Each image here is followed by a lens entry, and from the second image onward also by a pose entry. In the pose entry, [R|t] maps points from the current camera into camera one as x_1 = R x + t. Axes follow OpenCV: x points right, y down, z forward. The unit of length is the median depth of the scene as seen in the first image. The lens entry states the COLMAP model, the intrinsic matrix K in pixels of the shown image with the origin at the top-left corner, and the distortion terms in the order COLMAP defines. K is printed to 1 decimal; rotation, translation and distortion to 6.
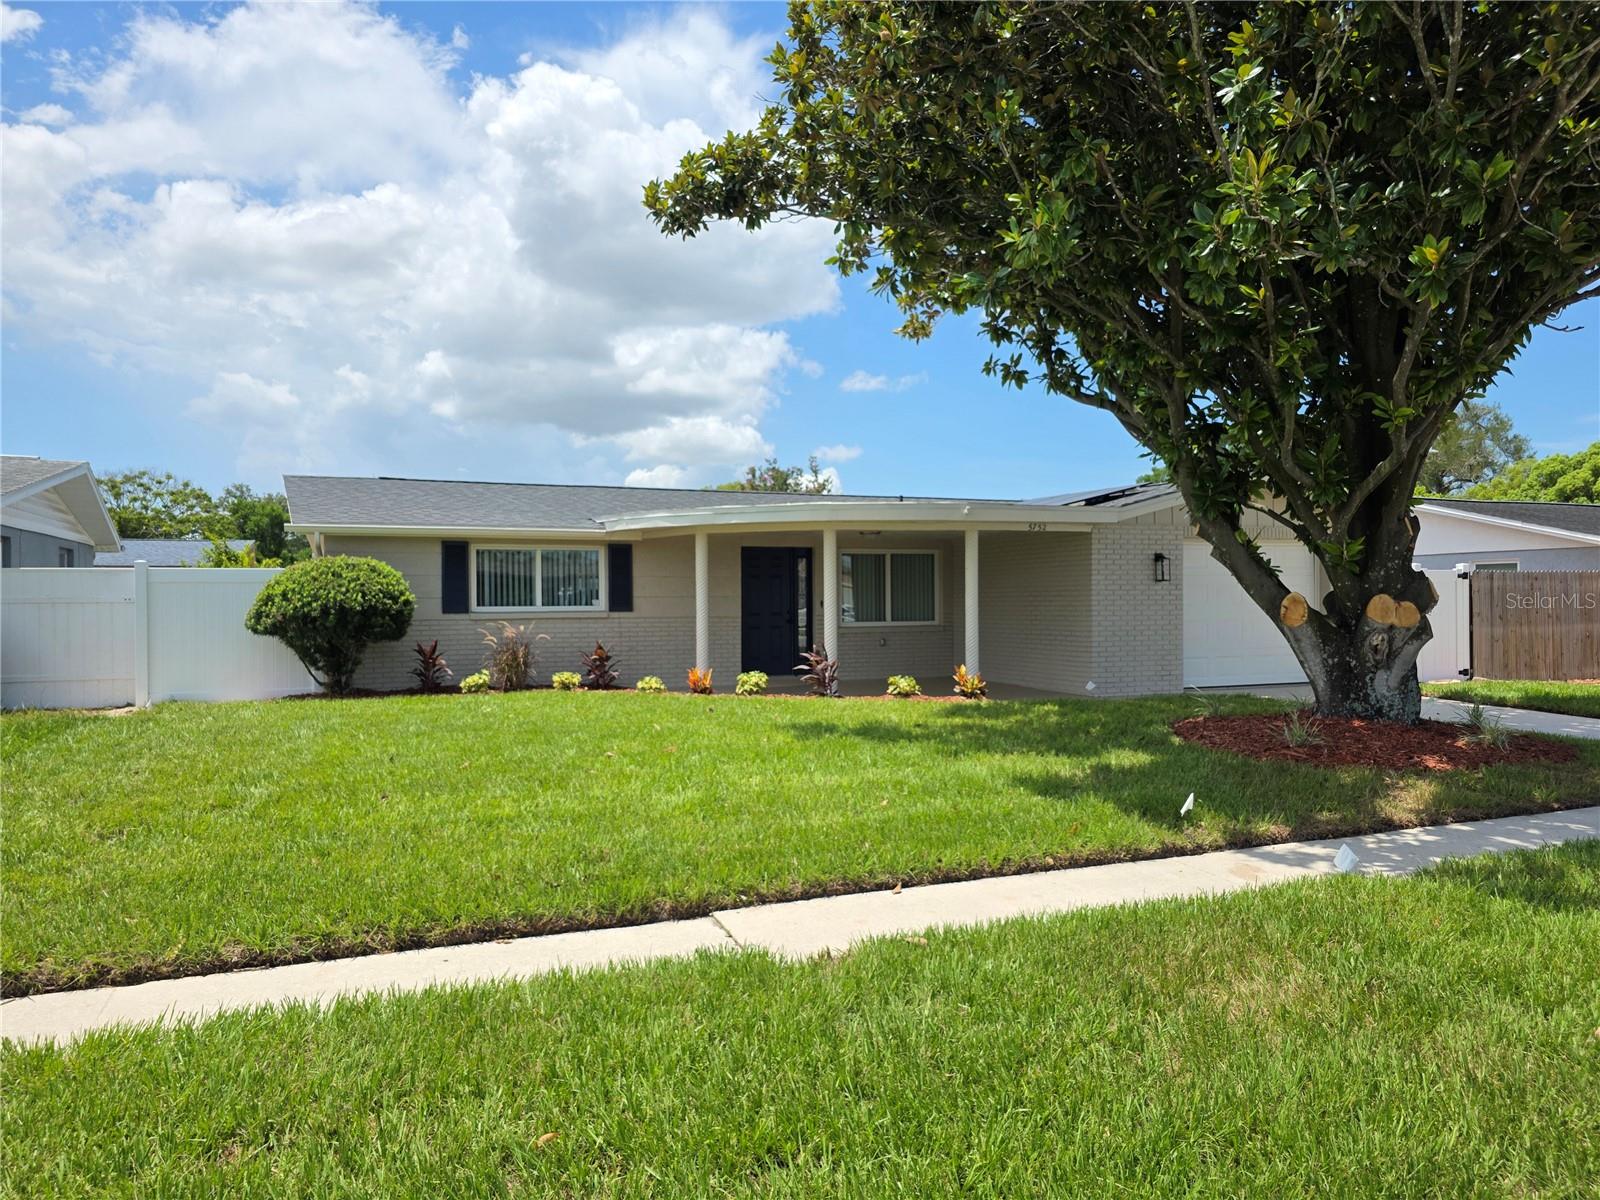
lens RADIAL K [[1098.2, 0, 822.2], [0, 1098.2, 599.1], [0, 0, 1]] dist [0.034884, -0.020851]
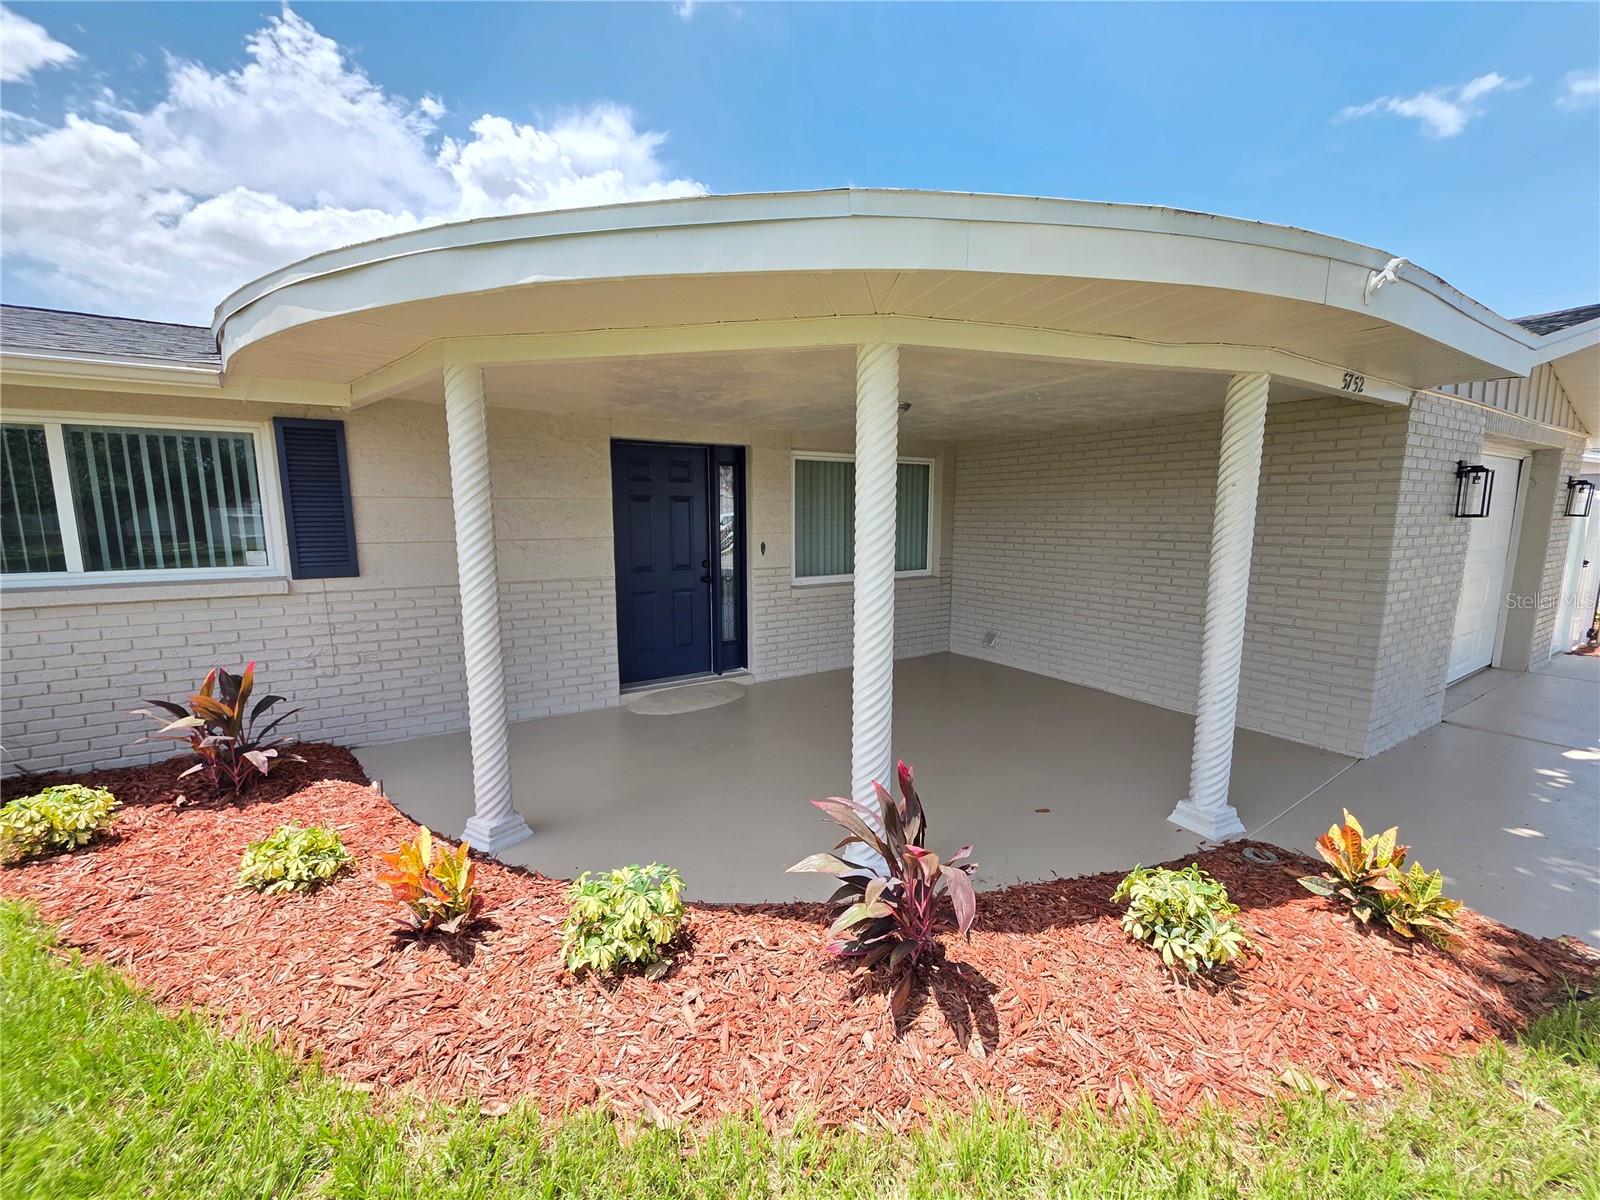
lens RADIAL K [[648.0, 0, 786.3], [0, 648.0, 606.7], [0, 0, 1]] dist [0.001850, 0.000068]
pose [[0.990852, -0.015735, 0.134033, -0.039664], [-0.003471, 0.989879, 0.141869, -0.015775], [-0.134909, -0.141037, 0.980769, 0.782343]]
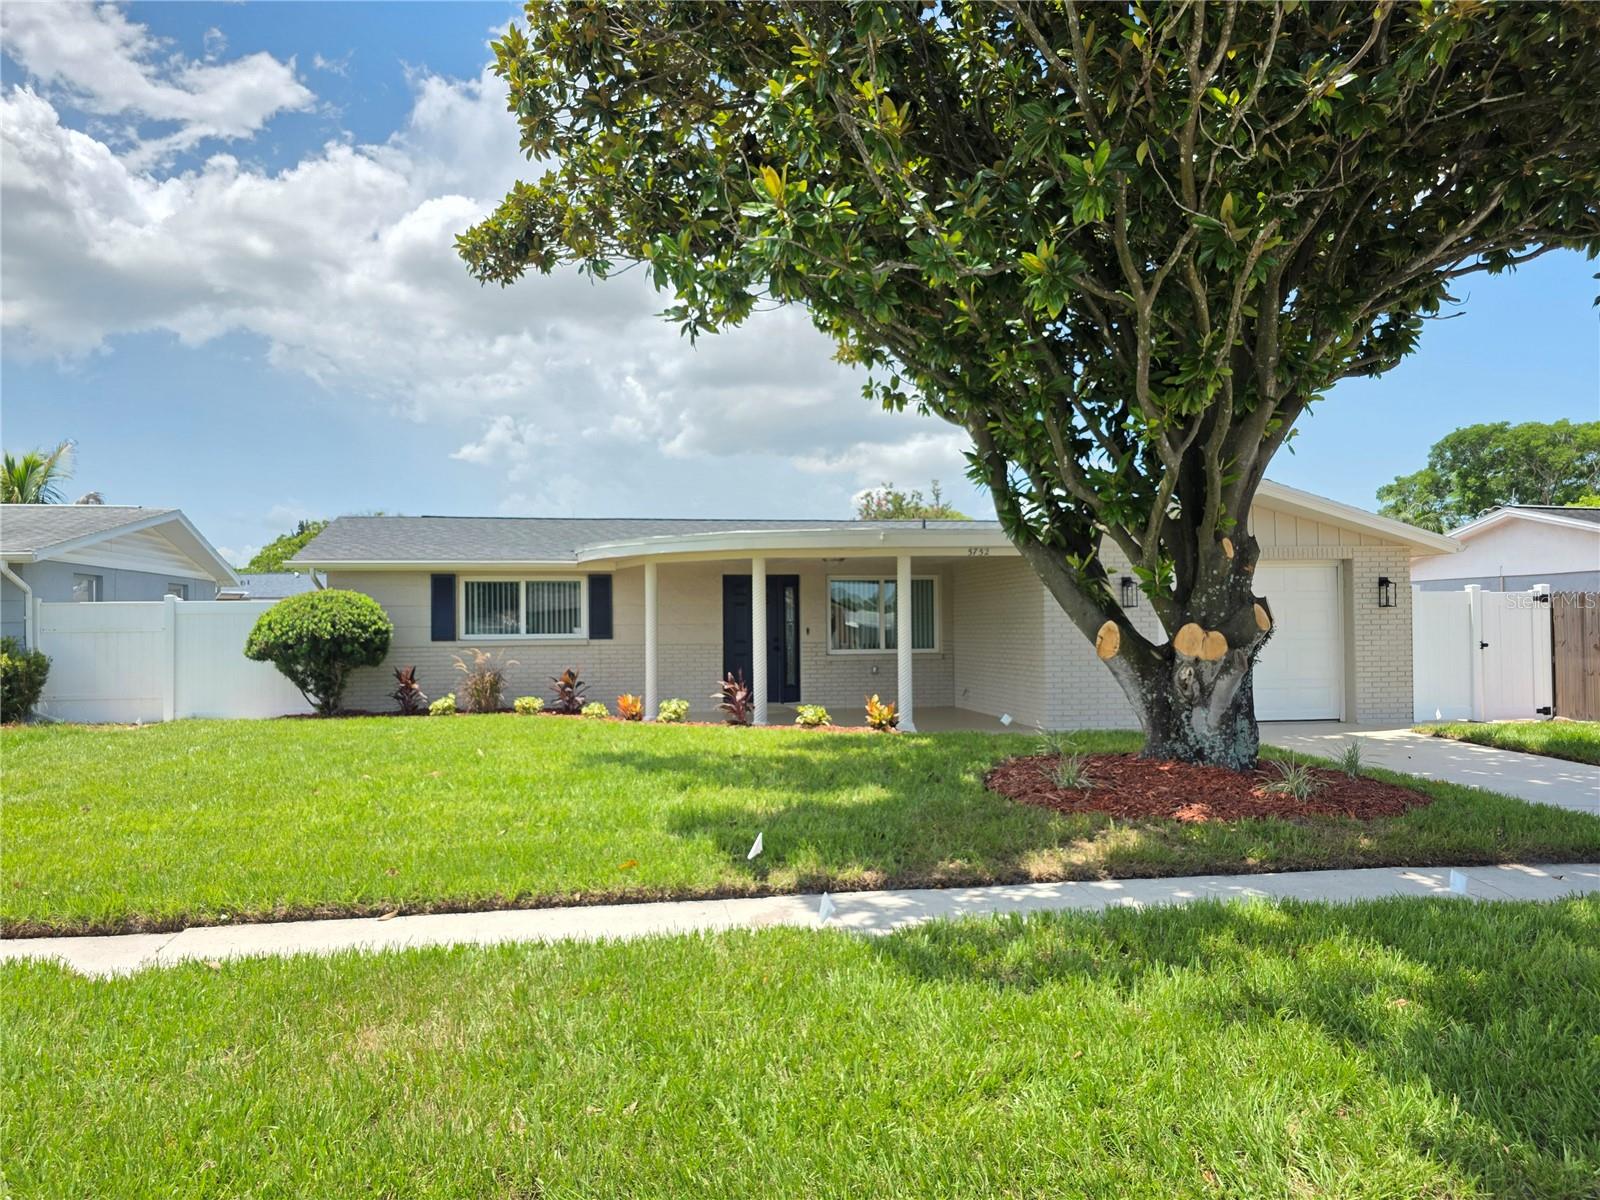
lens RADIAL K [[1098.2, 0, 799.6], [0, 1098.2, 600.3], [0, 0, 1]] dist [0.034884, -0.020851]
pose [[0.972477, -0.007138, -0.232890, 0.264276], [0.002195, 0.999767, -0.021474, -0.002997], [0.232989, 0.020371, 0.972266, 0.032265]]
